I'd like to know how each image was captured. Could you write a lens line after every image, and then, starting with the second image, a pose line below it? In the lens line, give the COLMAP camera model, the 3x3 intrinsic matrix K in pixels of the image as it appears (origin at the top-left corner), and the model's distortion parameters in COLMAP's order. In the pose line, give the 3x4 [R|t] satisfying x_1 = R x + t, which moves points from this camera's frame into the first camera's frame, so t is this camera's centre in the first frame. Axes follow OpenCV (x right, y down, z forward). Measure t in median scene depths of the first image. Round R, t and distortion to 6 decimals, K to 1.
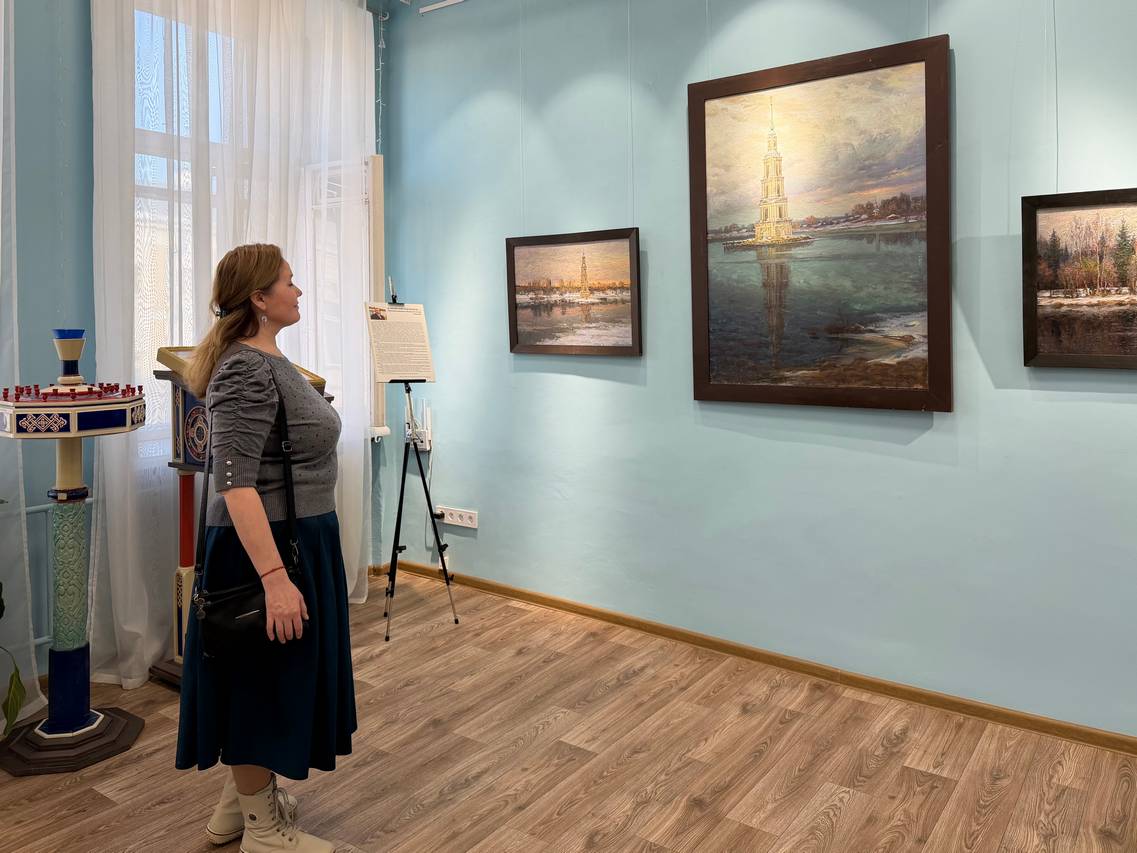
lens RADIAL K [[830.7, 0, 578.8], [0, 830.7, 367.0], [0, 0, 1]] dist [0.060904, -0.086611]
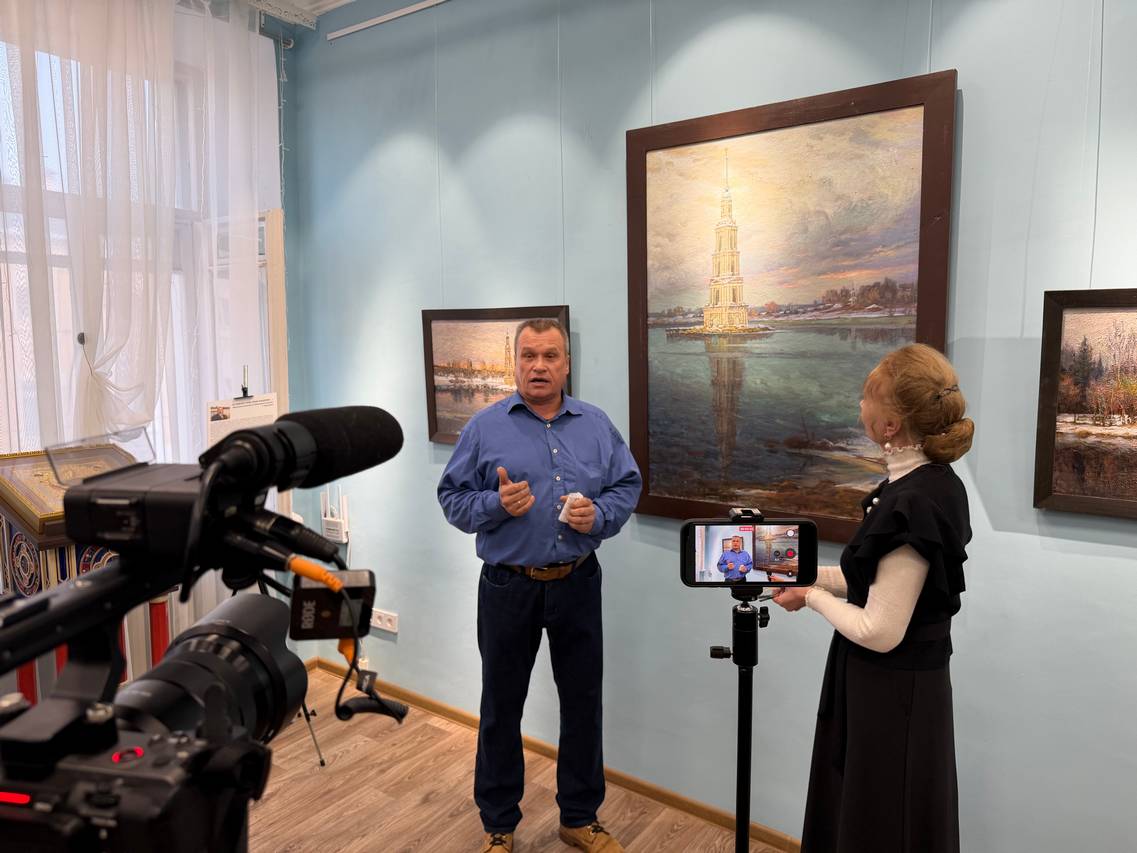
lens RADIAL K [[770.4, 0, 569.1], [0, 770.4, 449.9], [0, 0, 1]] dist [0.056382, -0.071238]
pose [[0.999967, 0.007365, 0.003458, 0.077398], [-0.007613, 0.996910, 0.078182, -0.091080], [-0.002871, -0.078206, 0.996933, 0.233151]]
